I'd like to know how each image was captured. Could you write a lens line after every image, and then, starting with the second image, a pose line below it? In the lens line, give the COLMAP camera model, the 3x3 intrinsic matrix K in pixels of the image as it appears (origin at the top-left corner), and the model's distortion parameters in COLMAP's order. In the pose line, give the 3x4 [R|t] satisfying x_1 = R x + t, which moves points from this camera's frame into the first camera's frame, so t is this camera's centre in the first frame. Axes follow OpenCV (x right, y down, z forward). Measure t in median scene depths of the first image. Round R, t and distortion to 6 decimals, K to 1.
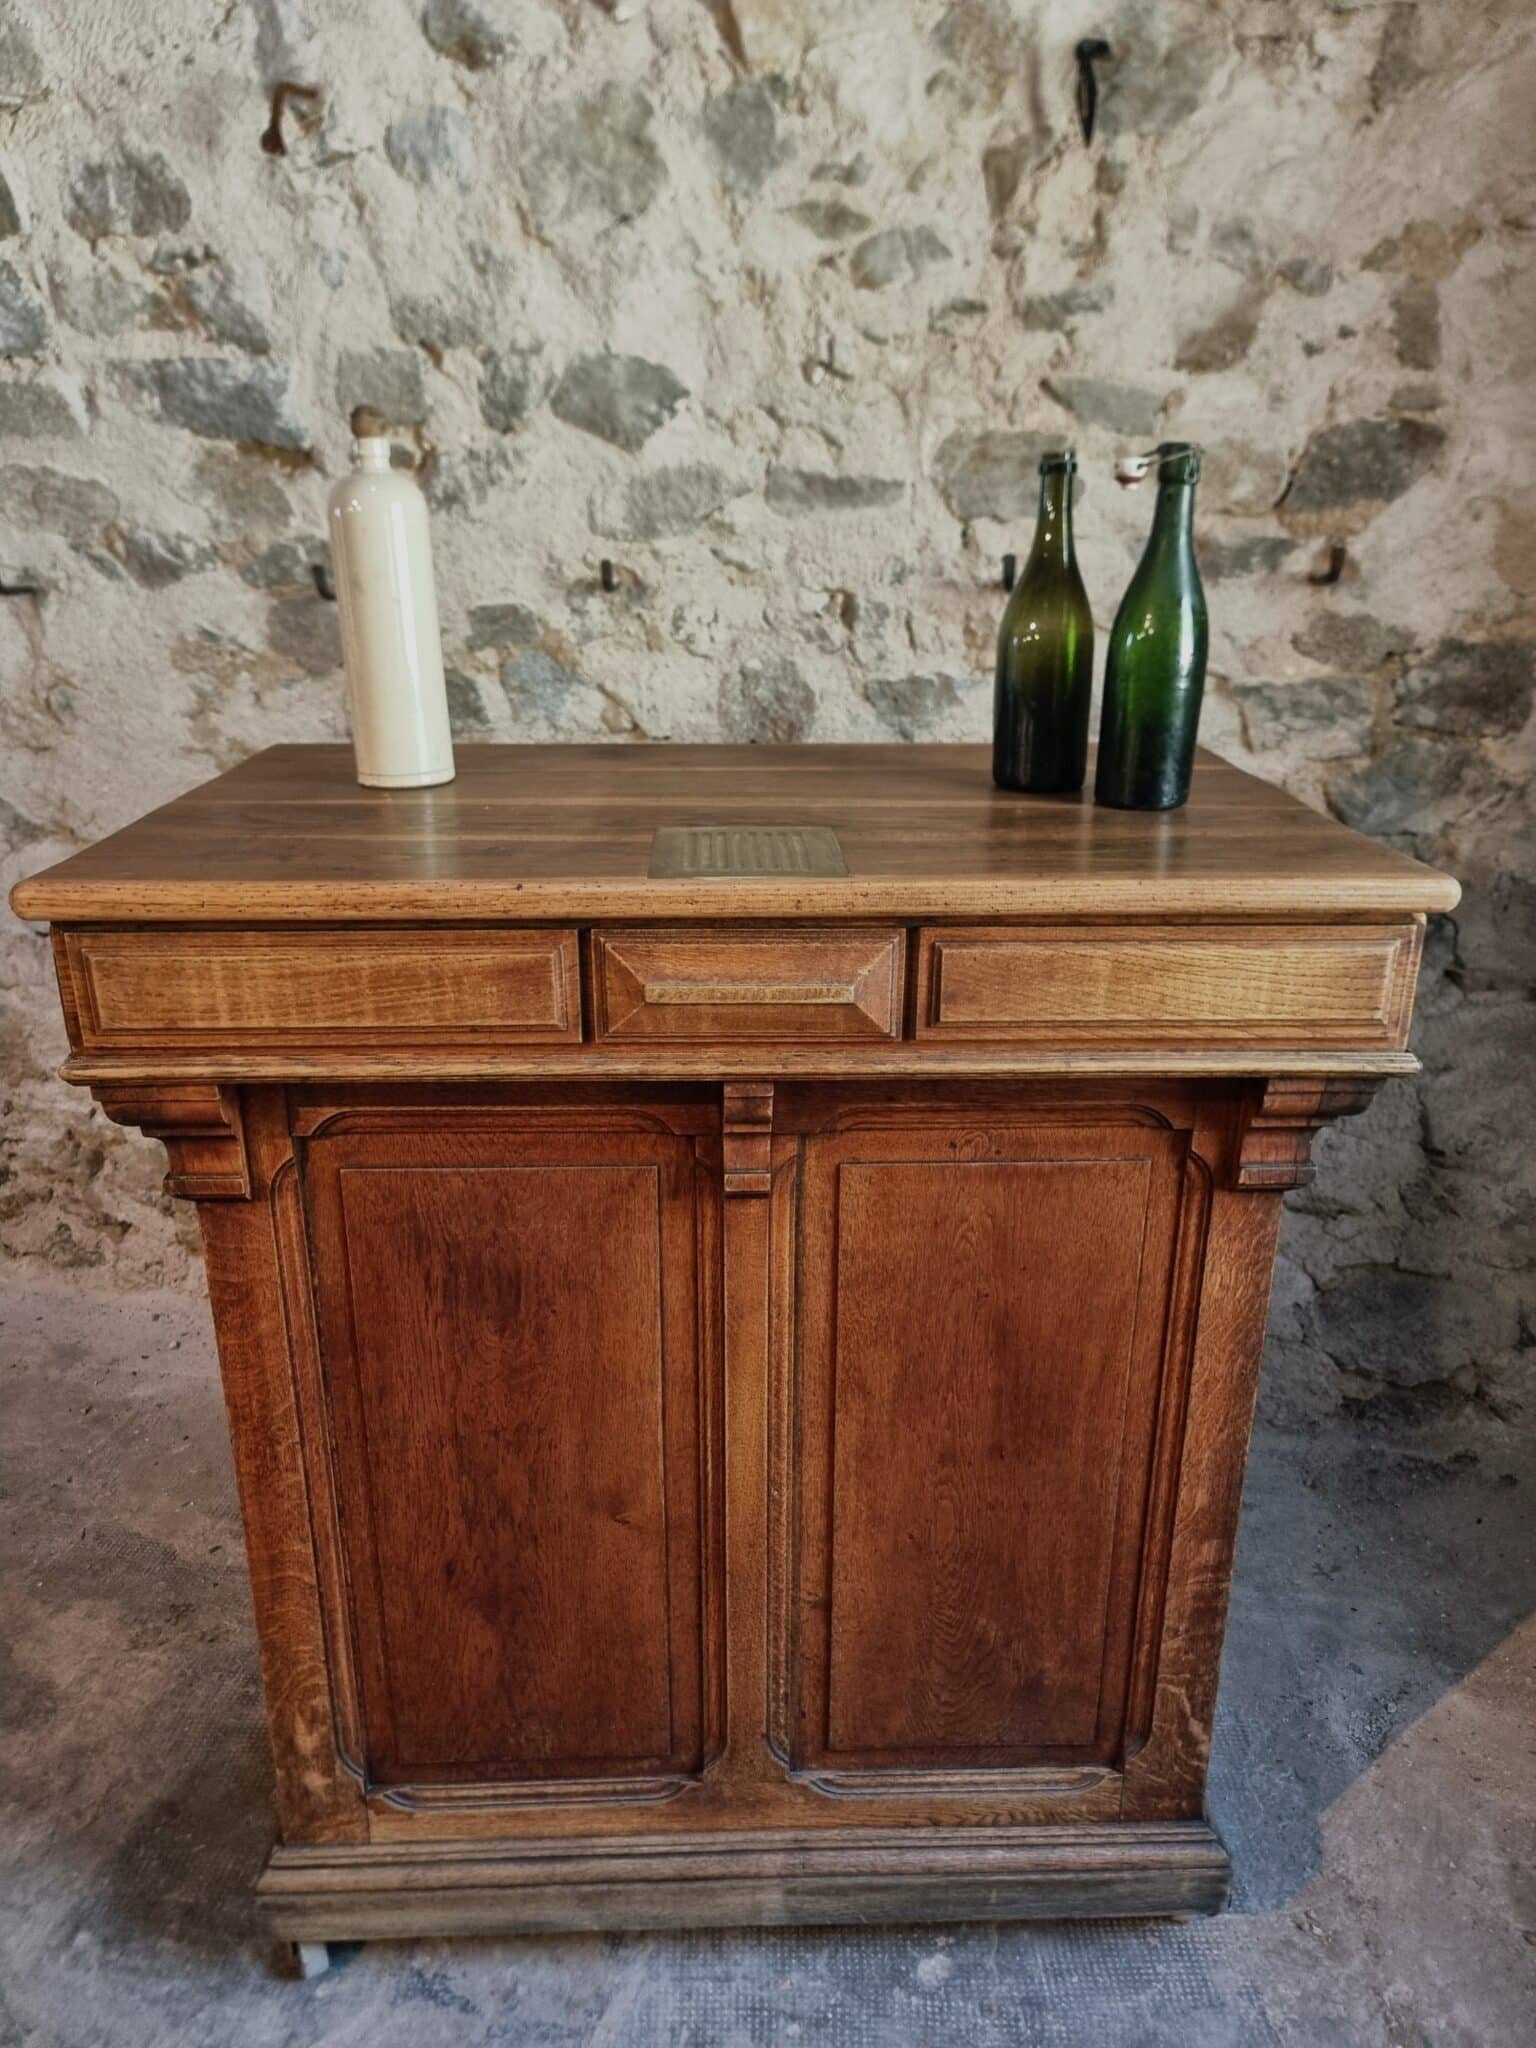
lens RADIAL K [[1442.6, 0, 763.1], [0, 1442.6, 1023.1], [0, 0, 1]] dist [0.056768, -0.058959]
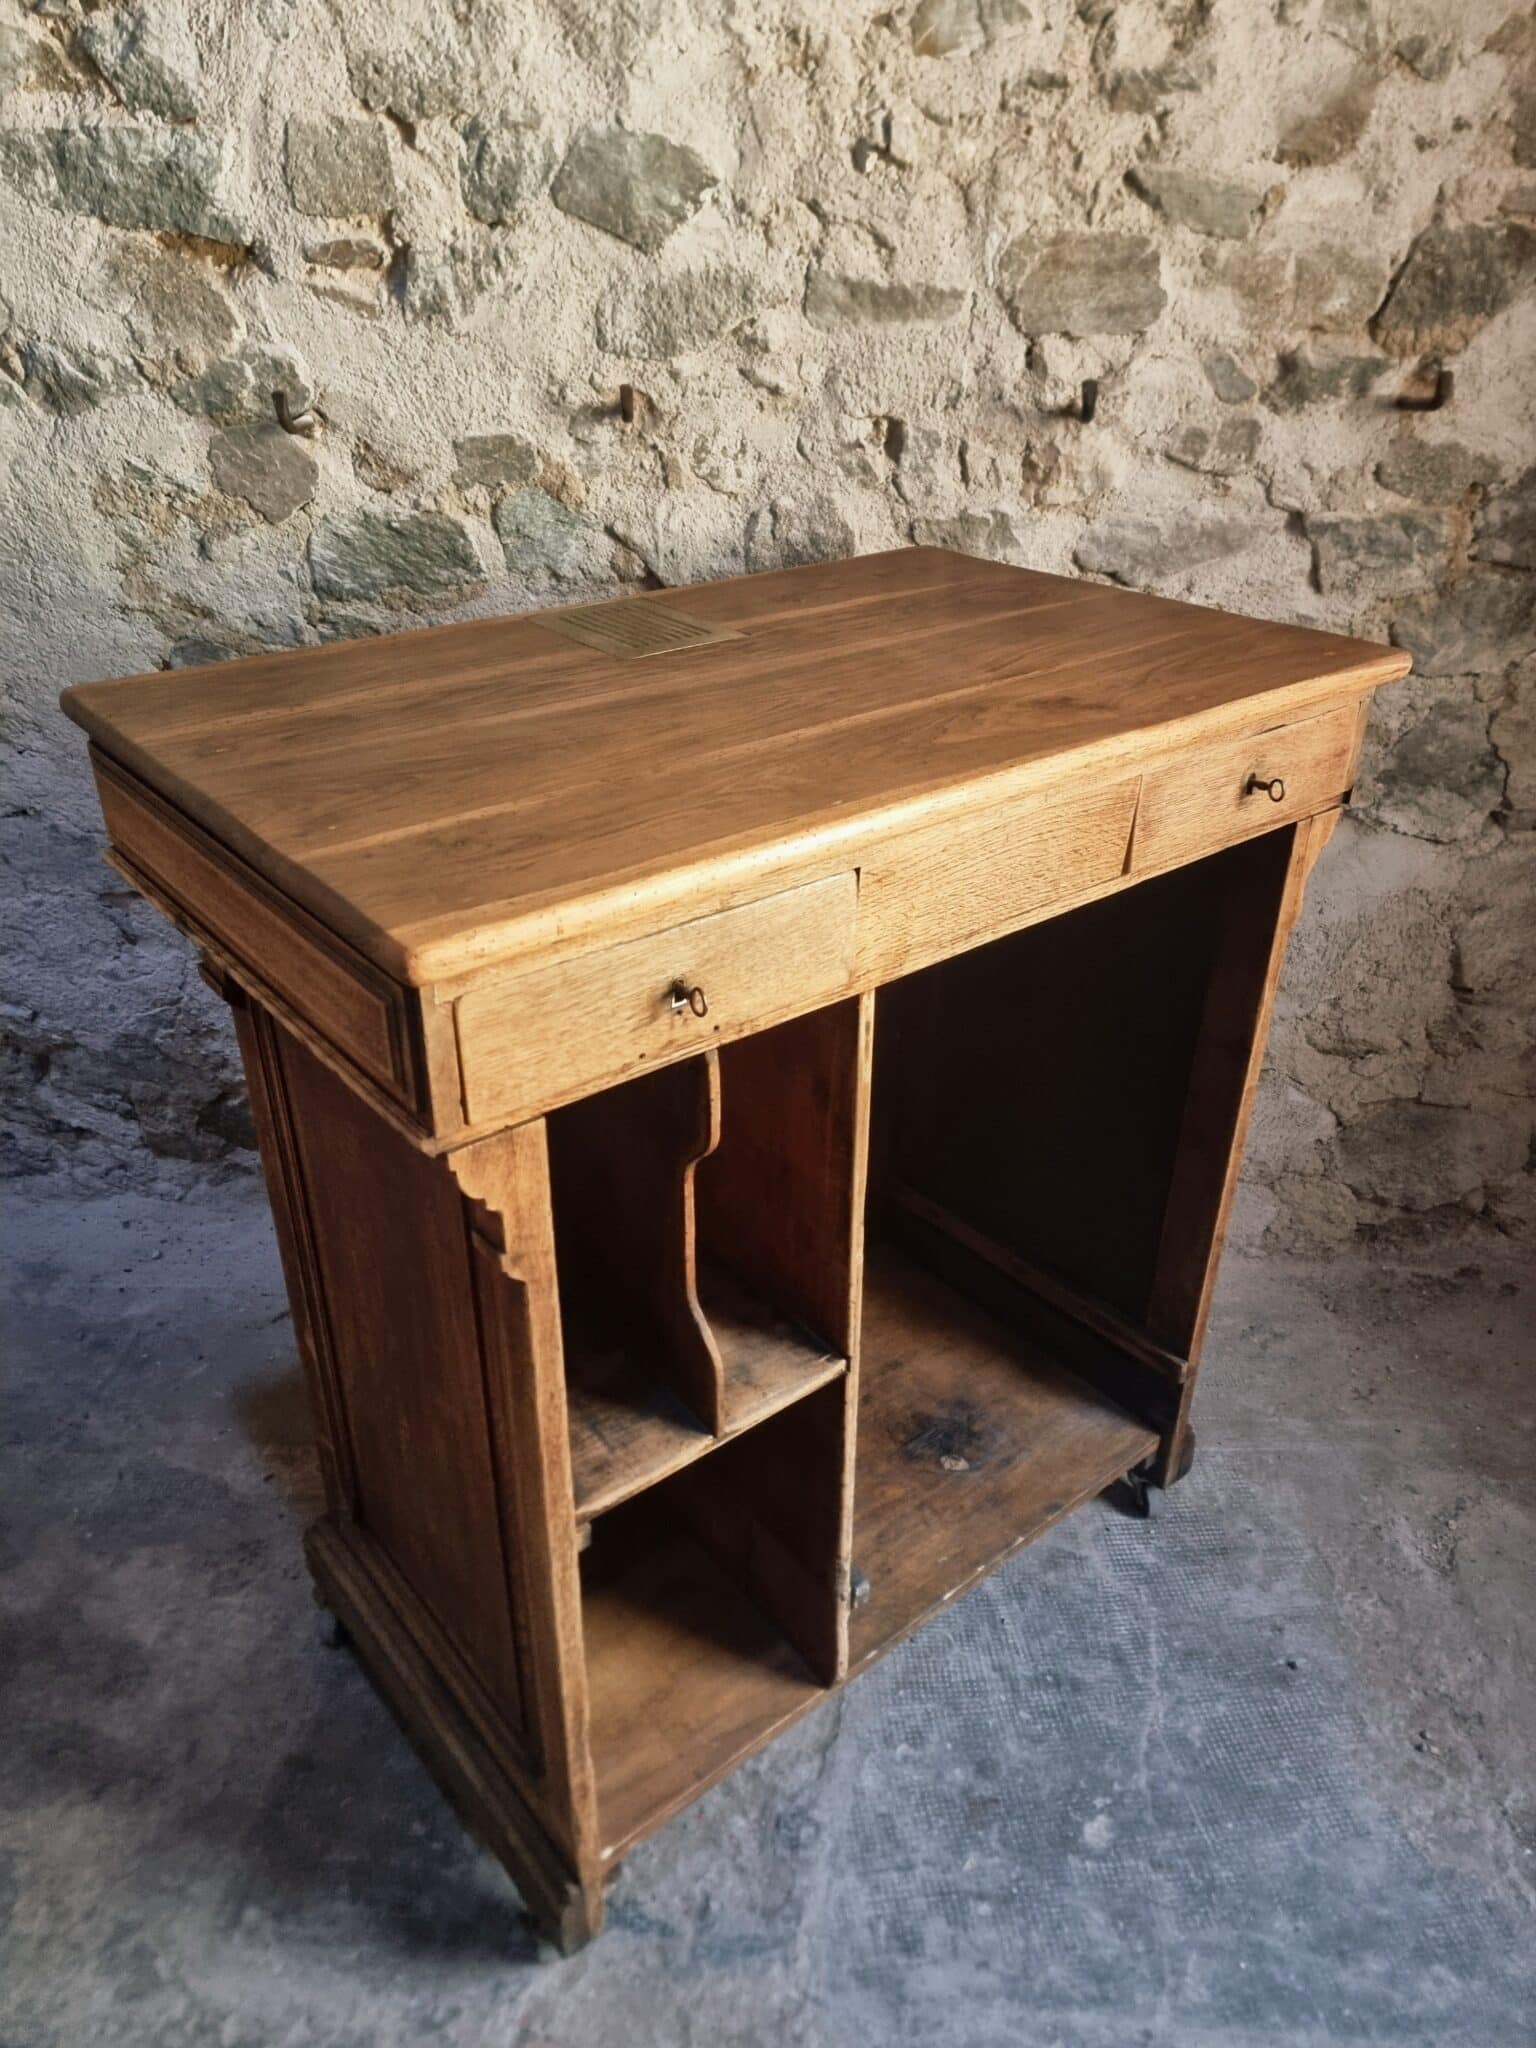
lens RADIAL K [[1432.3, 0, 751.4], [0, 1432.3, 1024.9], [0, 0, 1]] dist [0.068311, -0.065971]
pose [[0.990859, -0.063001, 0.119290, -0.166361], [0.043411, 0.986126, 0.160223, -0.076955], [-0.127729, -0.153580, 0.979846, 0.075212]]
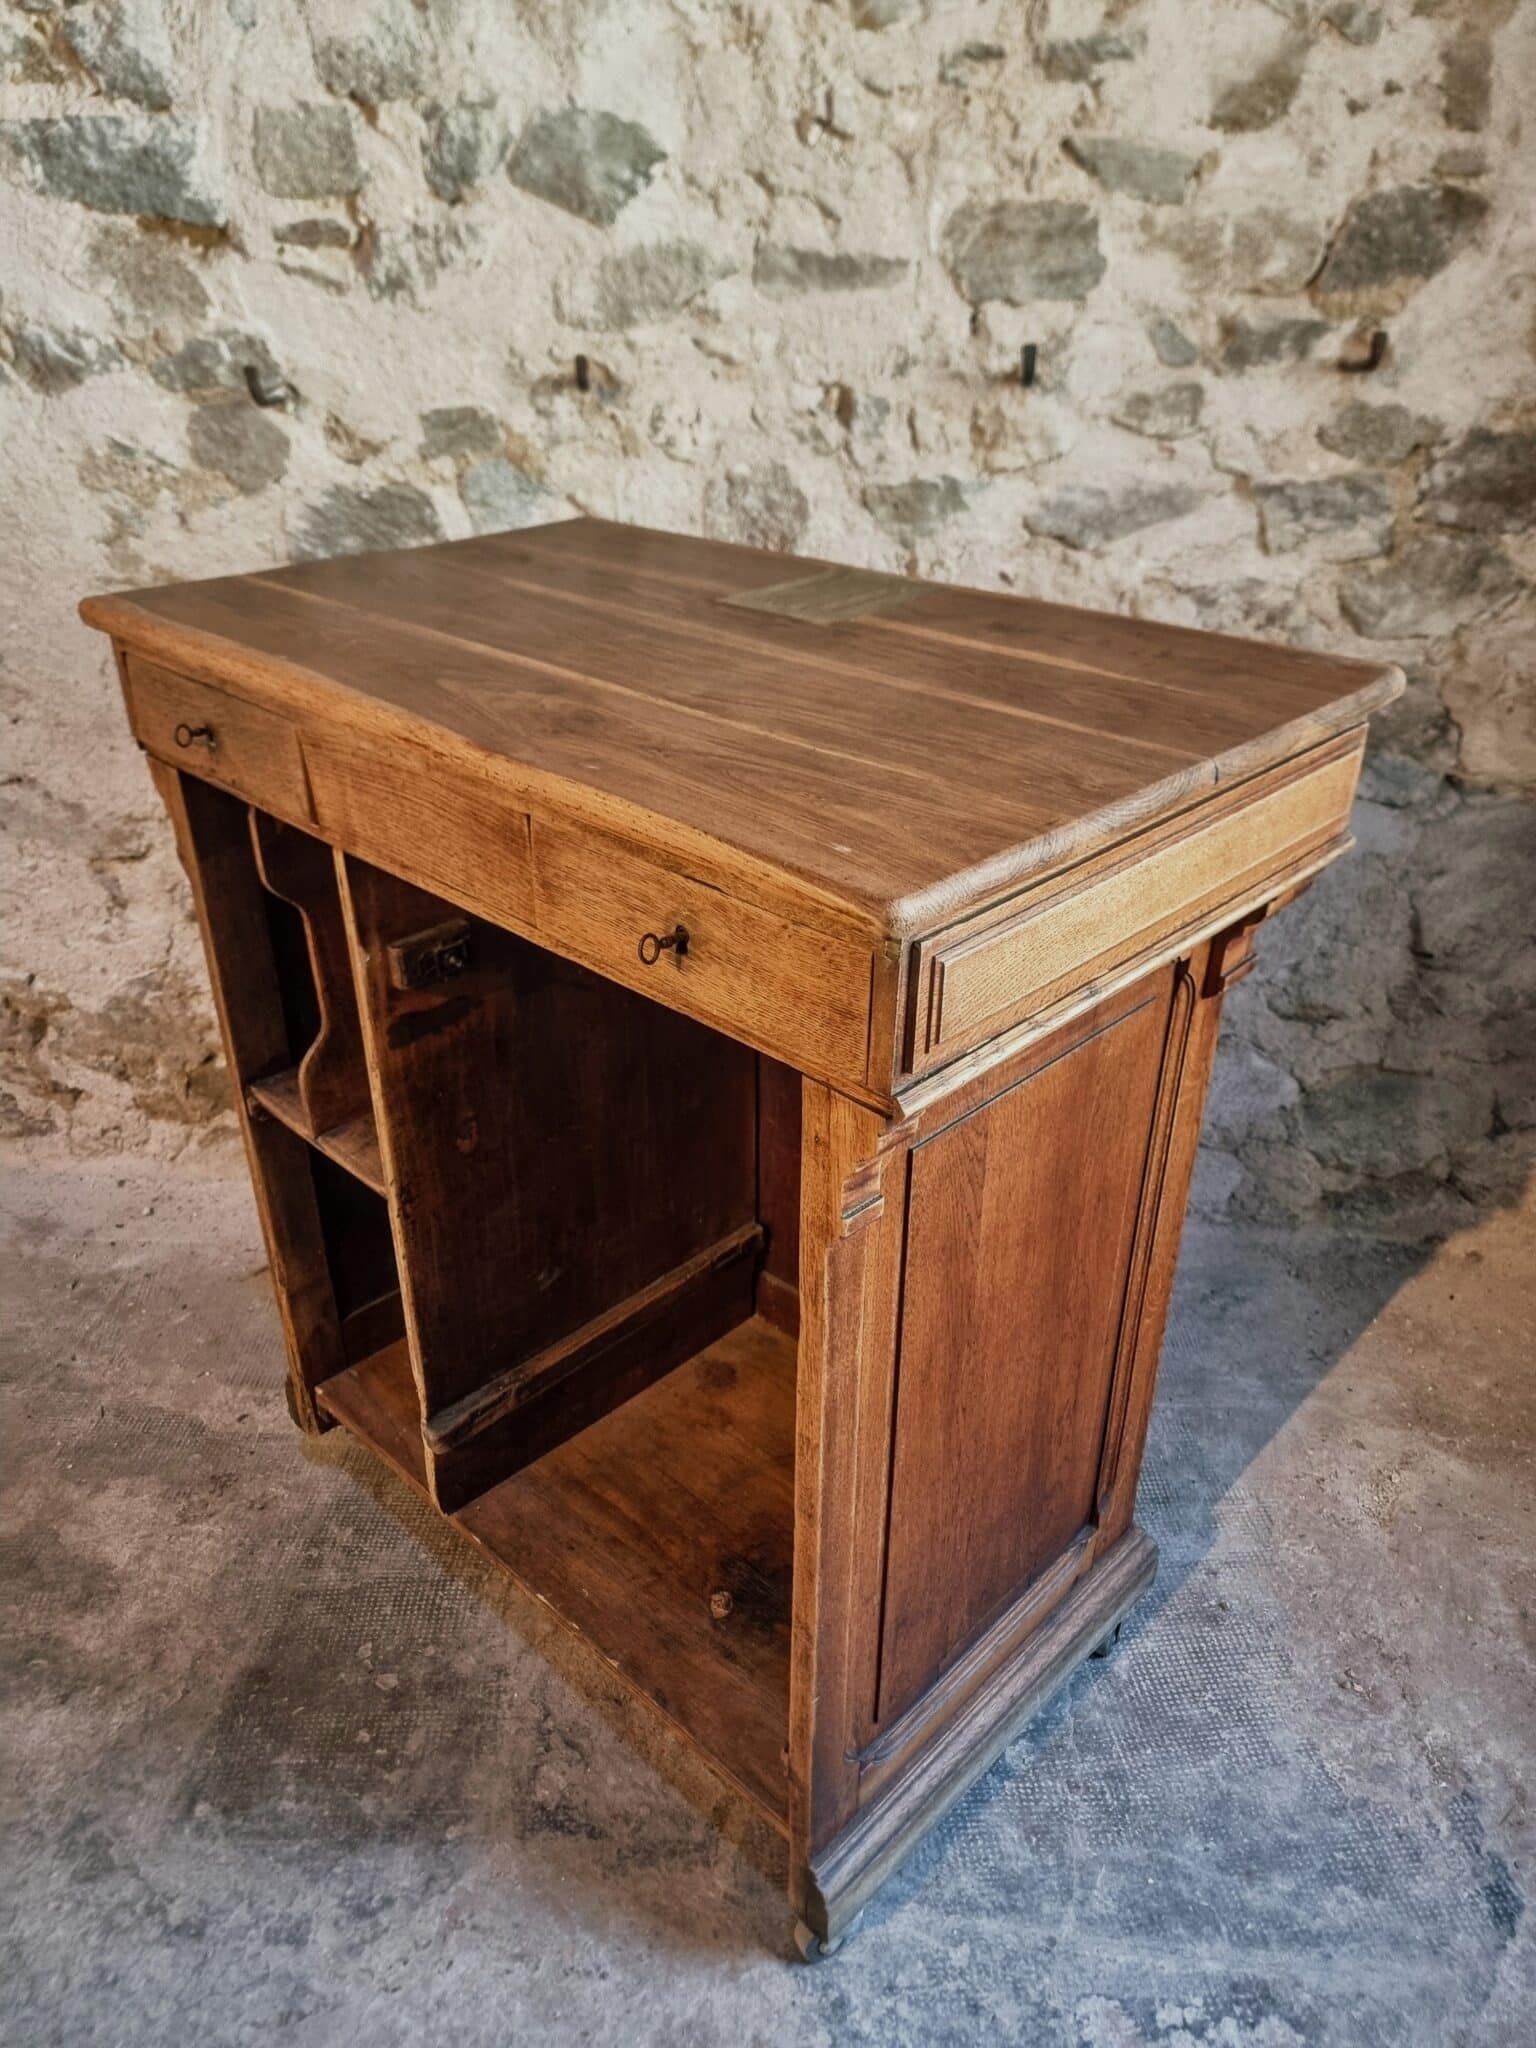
lens RADIAL K [[1448.5, 0, 738.1], [0, 1448.5, 1035.7], [0, 0, 1]] dist [0.053032, -0.055614]
pose [[0.994946, -0.057482, 0.082325, -0.112997], [0.043857, 0.986357, 0.158668, -0.042315], [-0.090323, -0.154256, 0.983894, 0.030479]]
